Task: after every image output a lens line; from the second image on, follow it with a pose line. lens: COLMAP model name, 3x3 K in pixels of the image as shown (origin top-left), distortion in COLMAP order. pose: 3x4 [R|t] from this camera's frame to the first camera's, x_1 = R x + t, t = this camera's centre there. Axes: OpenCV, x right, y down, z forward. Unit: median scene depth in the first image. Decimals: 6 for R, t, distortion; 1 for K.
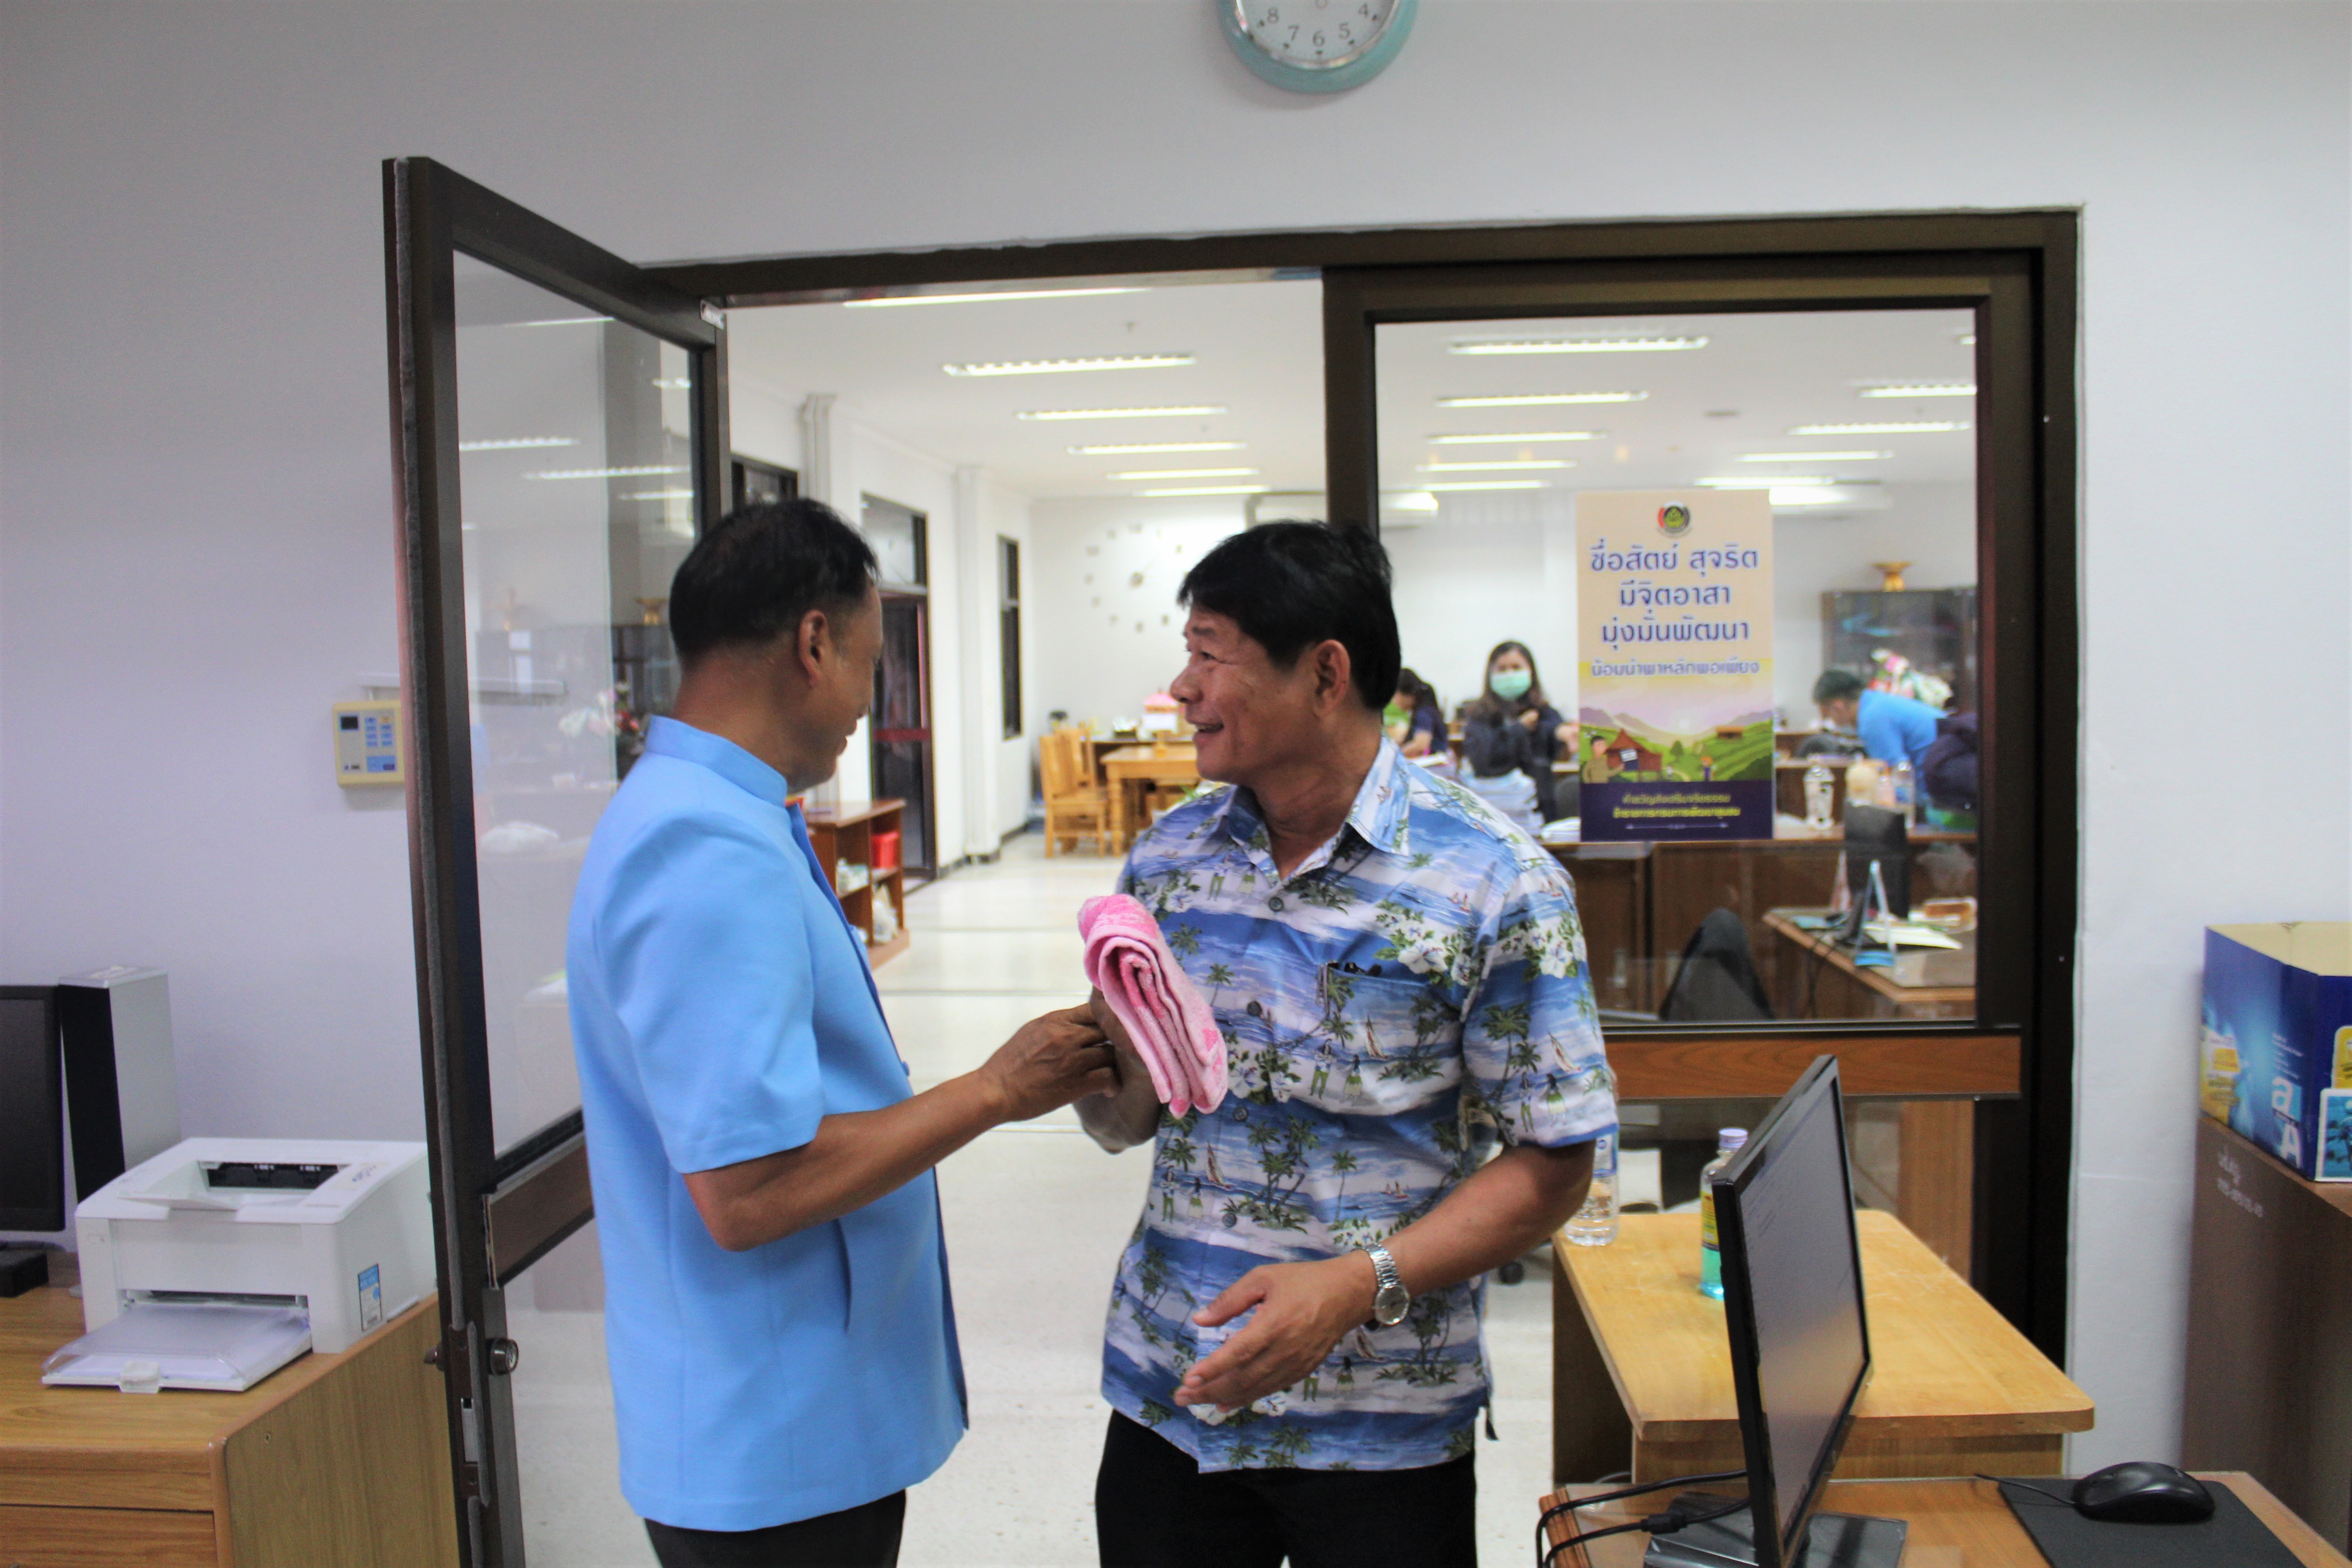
lens RADIAL K [[2014.6, 0, 1176.0], [0, 2014.6, 784.0], [0, 0, 1]] dist [-0.001146, 0.000910]
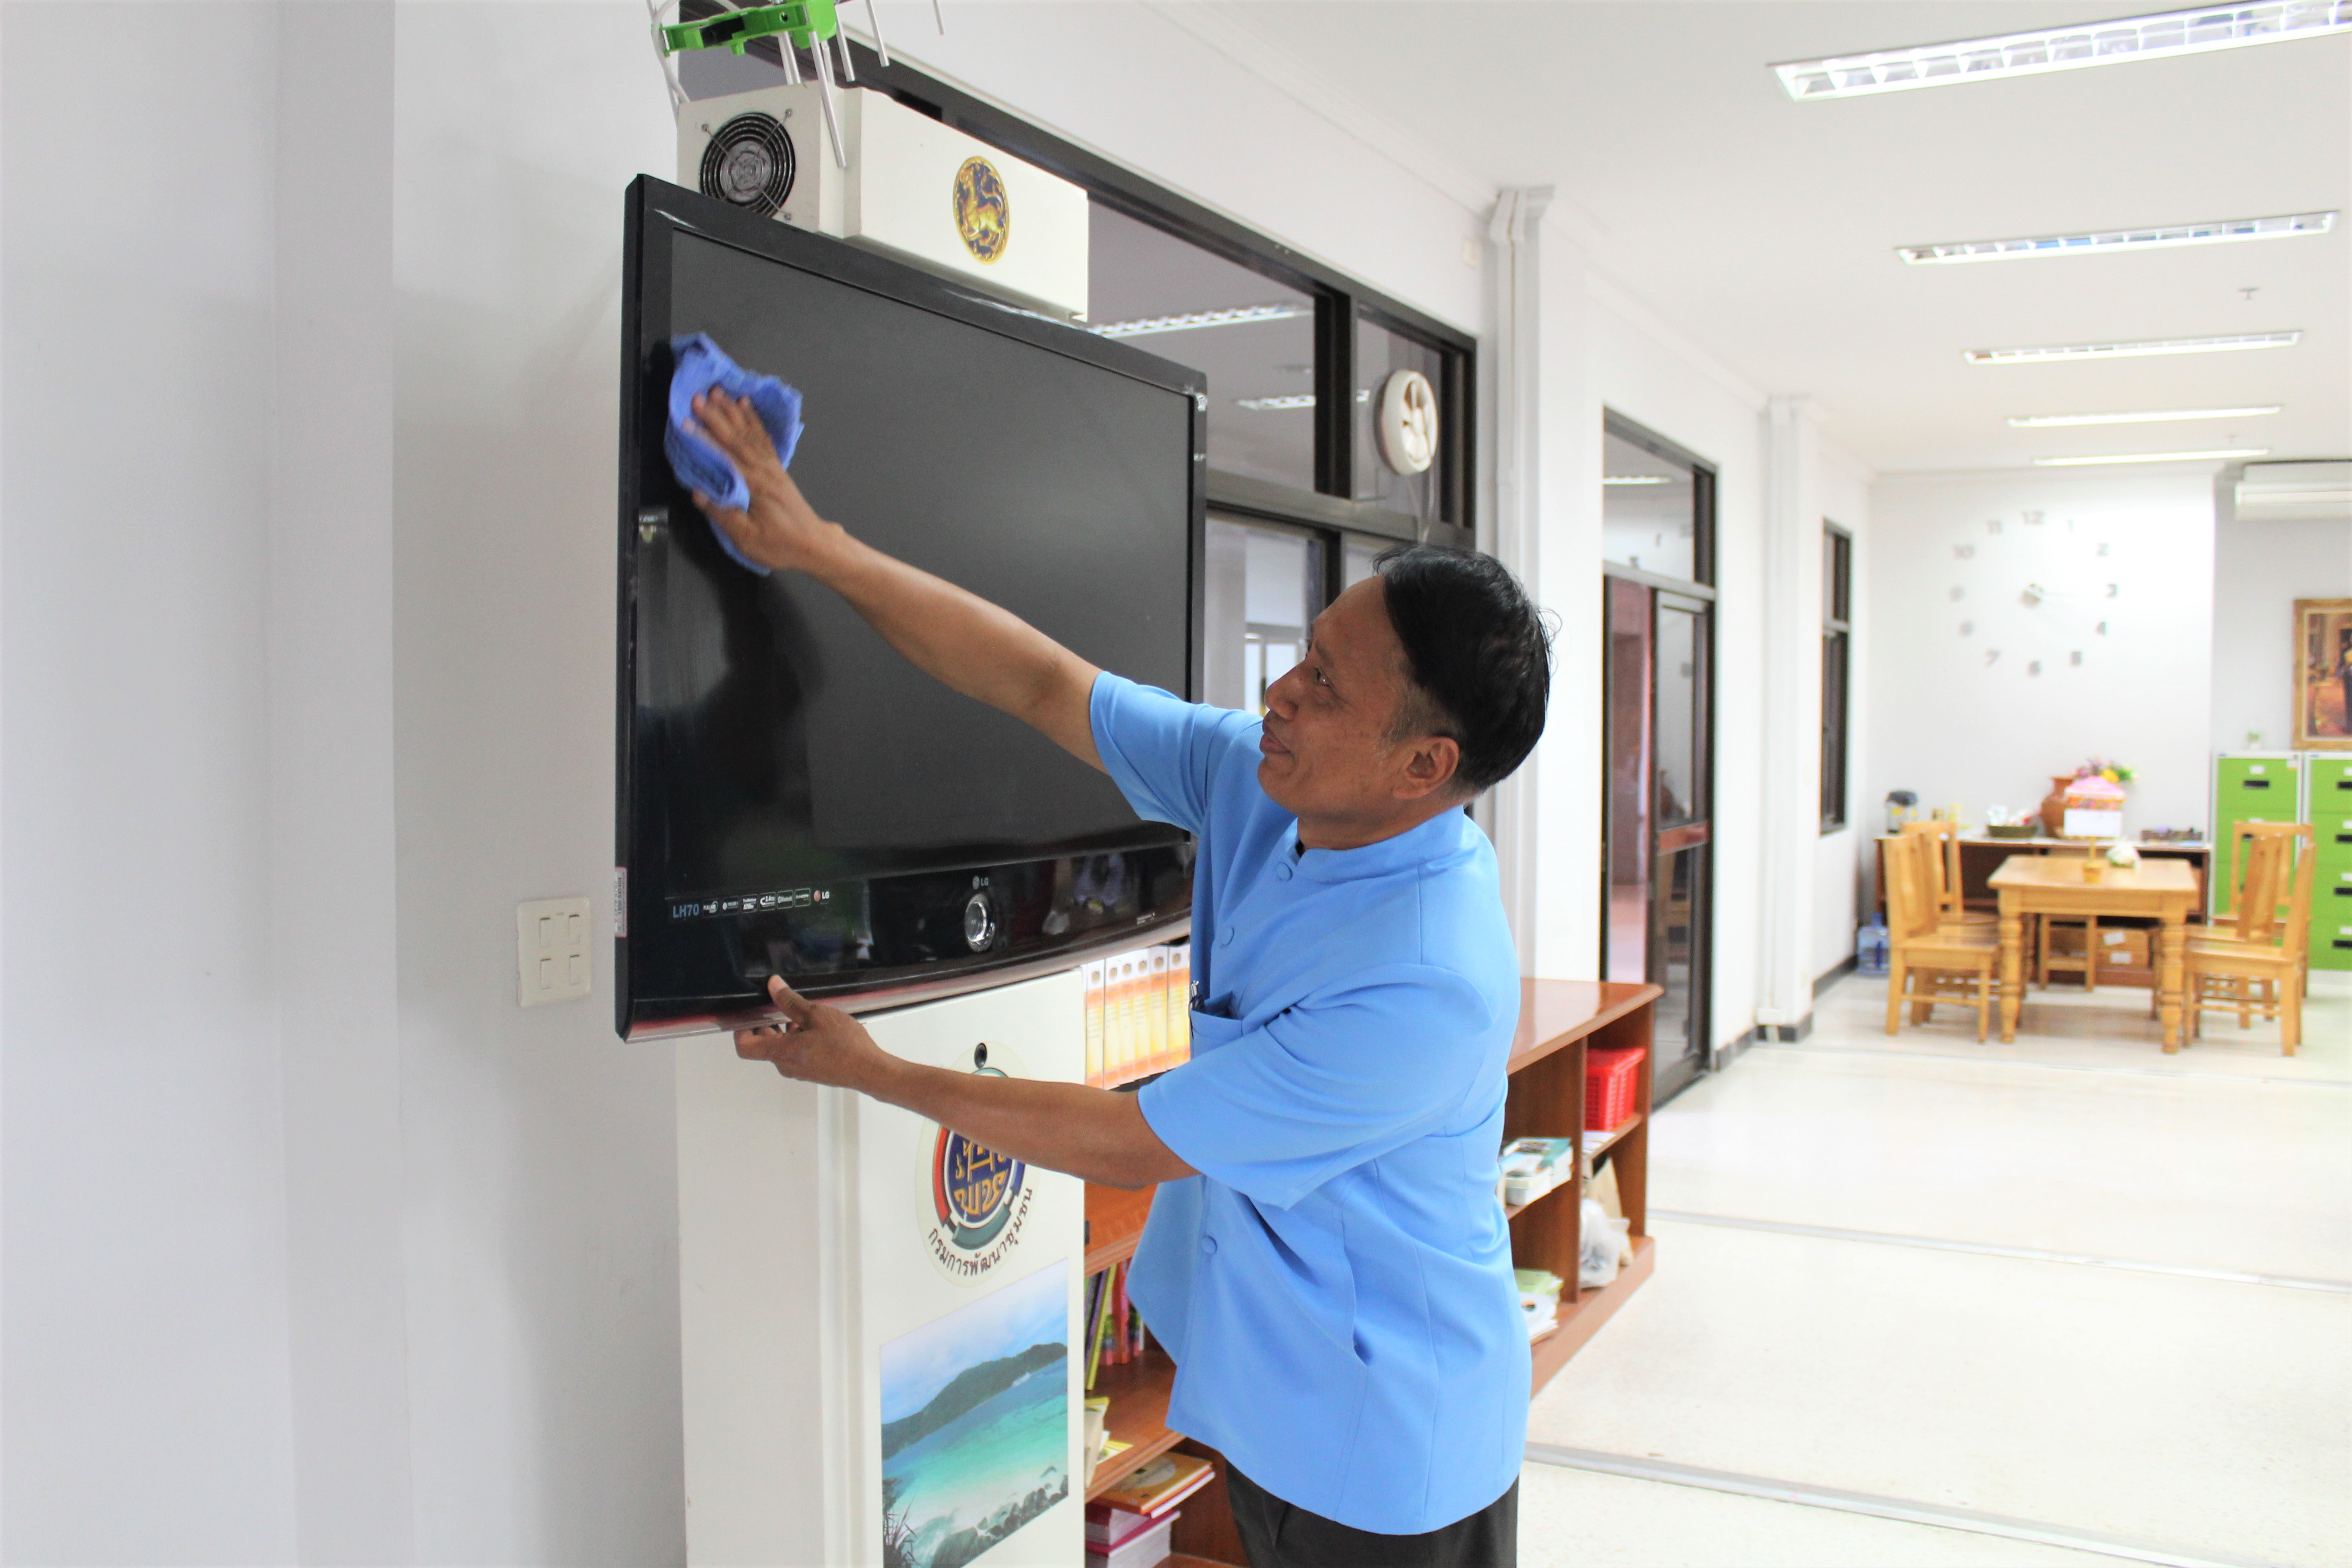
lens RADIAL K [[2066.2, 0, 1176.0], [0, 2066.2, 784.0], [0, 0, 1]] dist [-0.151243, 0.152665]
pose [[0.931264, 0.036988, -0.362461, -0.043985], [-0.045798, 0.998827, -0.015739, -0.019703], [0.361454, 0.031257, 0.931866, 0.331102]]
